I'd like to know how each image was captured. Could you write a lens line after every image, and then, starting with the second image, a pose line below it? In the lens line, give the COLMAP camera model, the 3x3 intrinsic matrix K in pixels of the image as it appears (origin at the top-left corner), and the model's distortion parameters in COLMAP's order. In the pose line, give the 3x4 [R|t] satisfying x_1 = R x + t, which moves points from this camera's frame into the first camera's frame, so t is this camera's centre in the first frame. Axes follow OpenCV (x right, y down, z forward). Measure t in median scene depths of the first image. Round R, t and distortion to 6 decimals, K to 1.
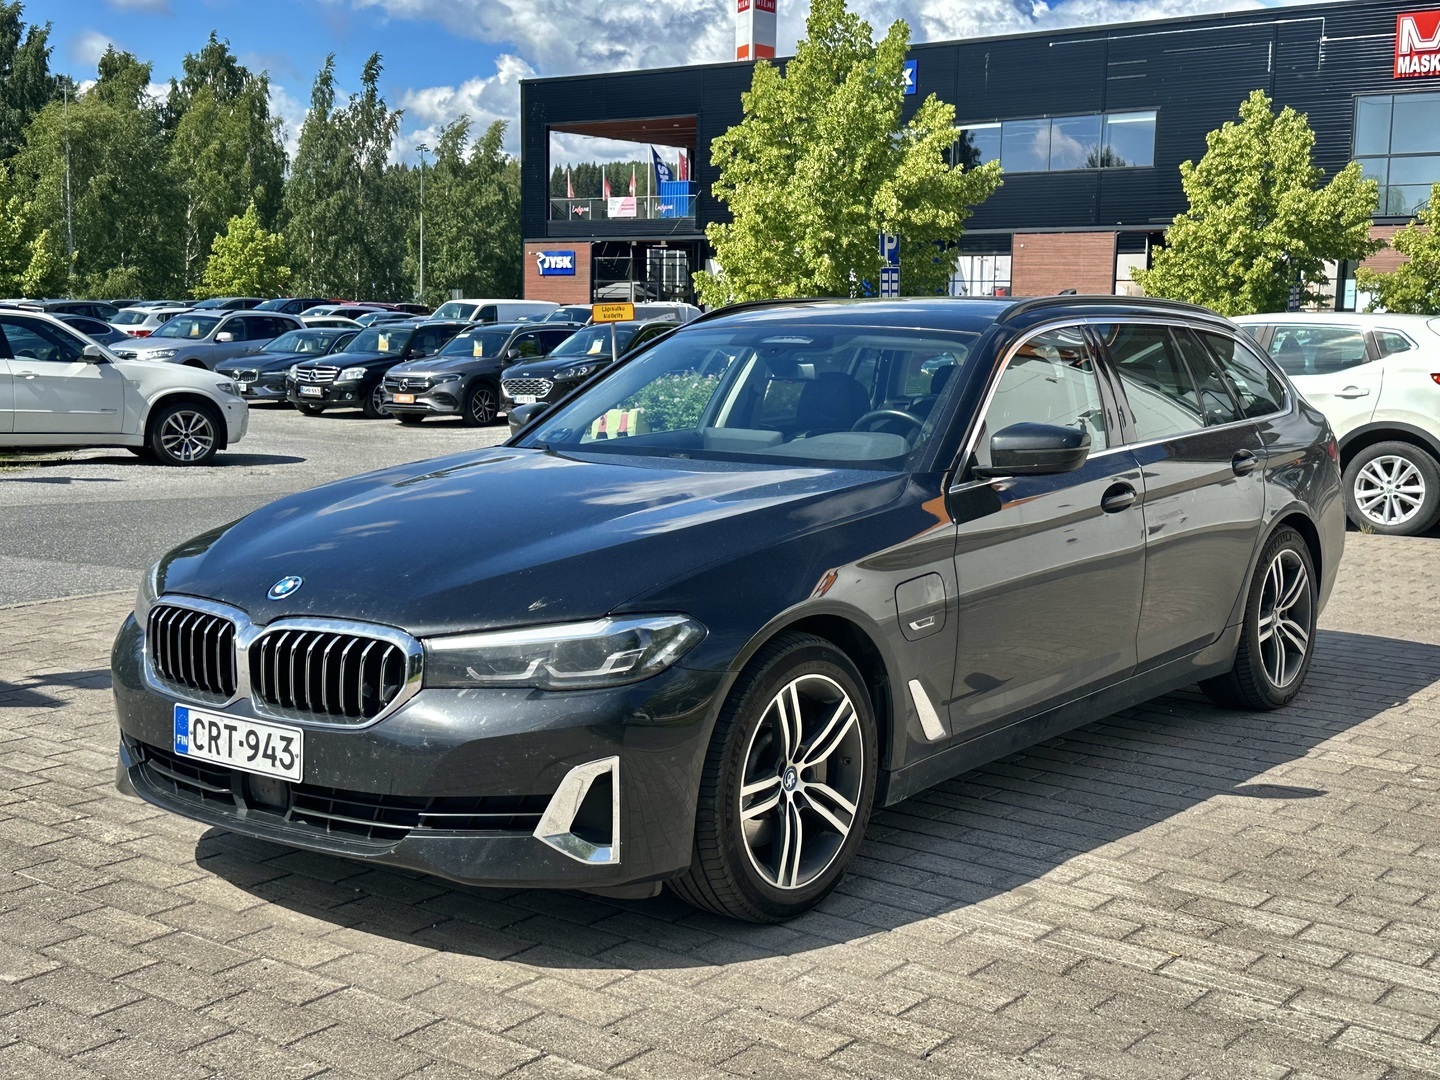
lens RADIAL K [[1761.9, 0, 720.0], [0, 1761.9, 540.0], [0, 0, 1]] dist [0.194866, -0.463750]
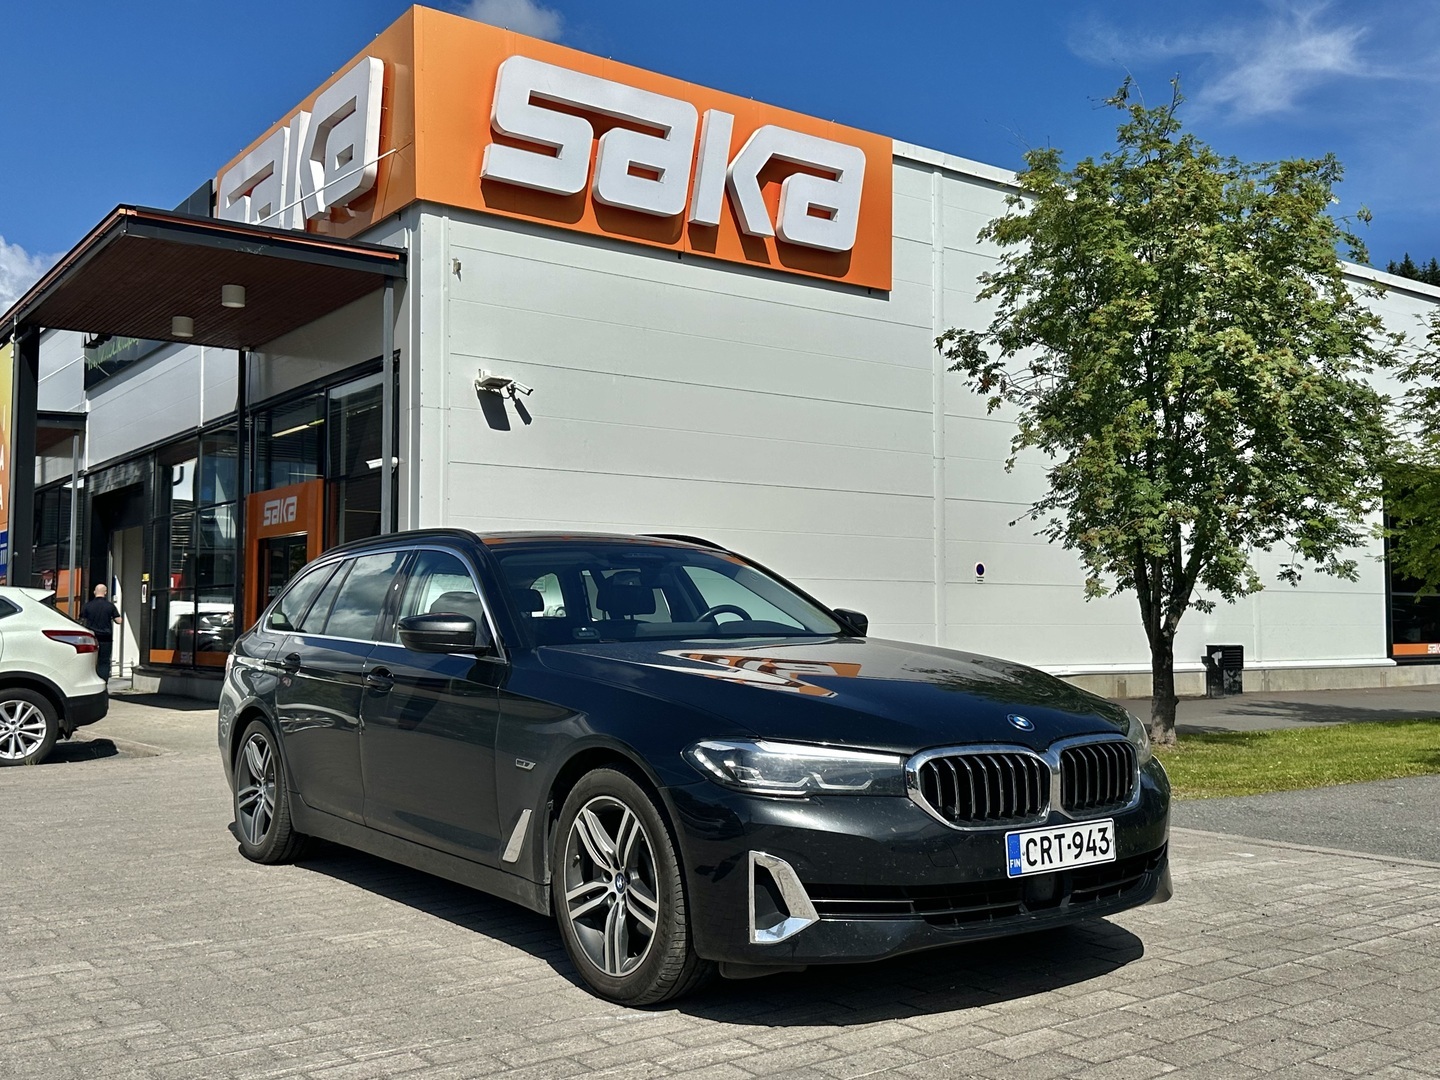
lens RADIAL K [[1384.4, 0, 720.0], [0, 1384.4, 540.0], [0, 0, 1]] dist [0.216311, -0.518007]
pose [[0.280801, 0.043675, 0.958772, -1.274022], [0.128317, 0.988287, -0.082601, -0.046857], [-0.951150, 0.146221, 0.271908, 0.922785]]
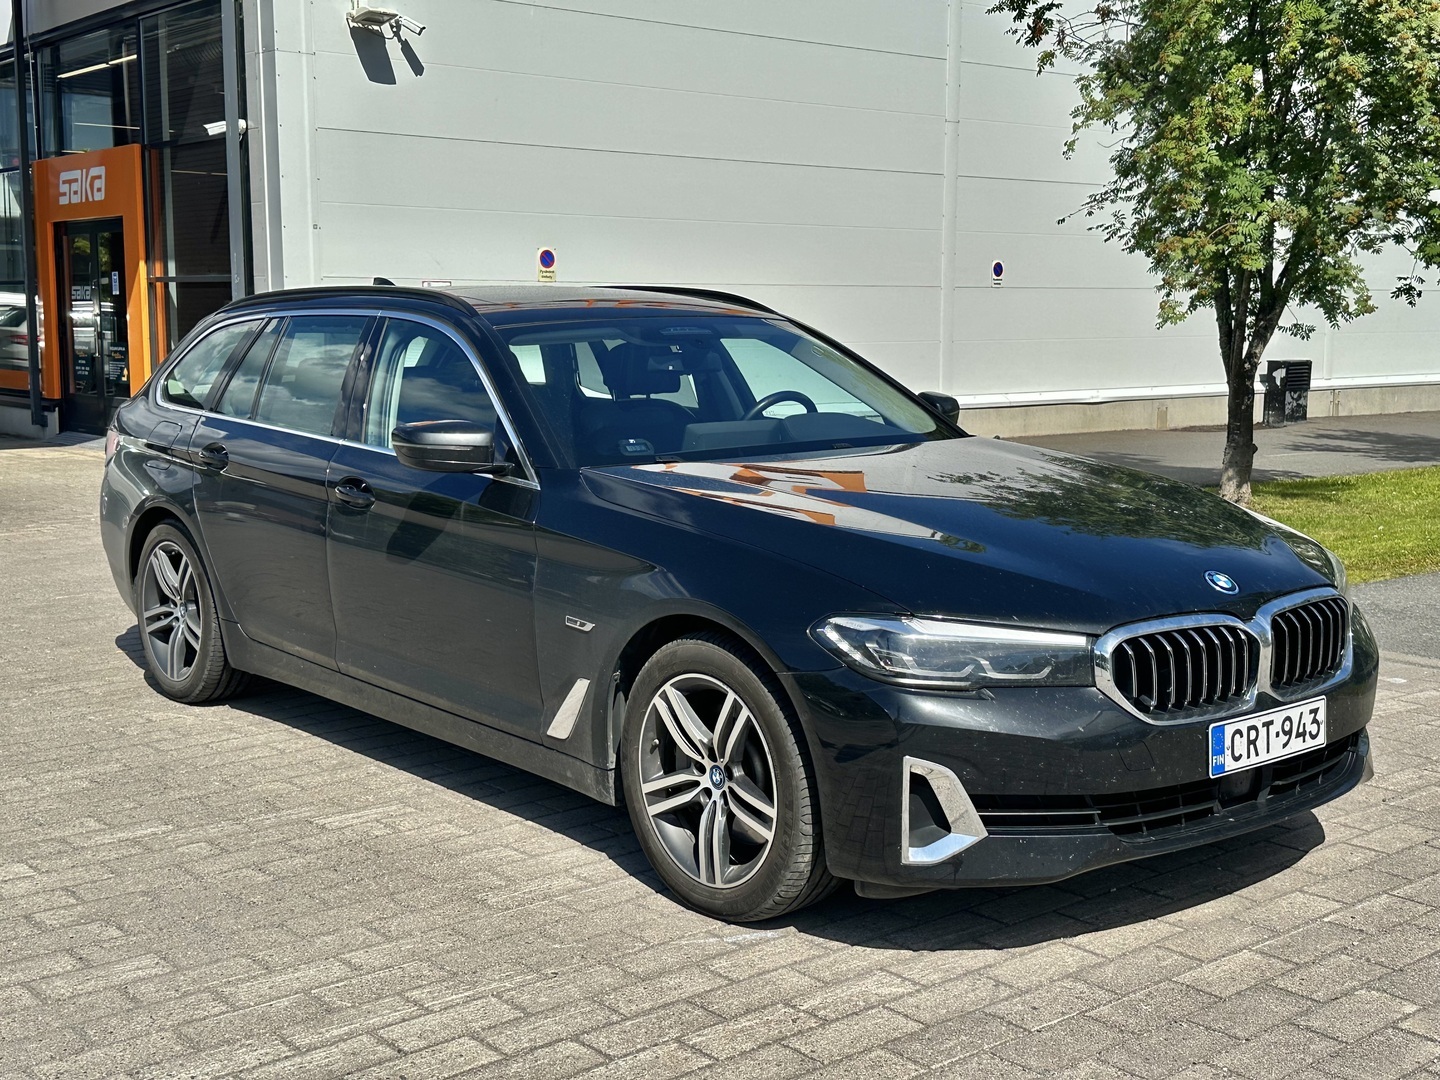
lens RADIAL K [[1762.5, 0, 720.0], [0, 1762.5, 540.0], [0, 0, 1]] dist [0.203260, -0.500811]
pose [[0.223672, -0.140899, 0.964426, -1.290400], [0.125690, 0.985403, 0.114813, -0.149779], [-0.966526, 0.095538, 0.238117, 1.041528]]
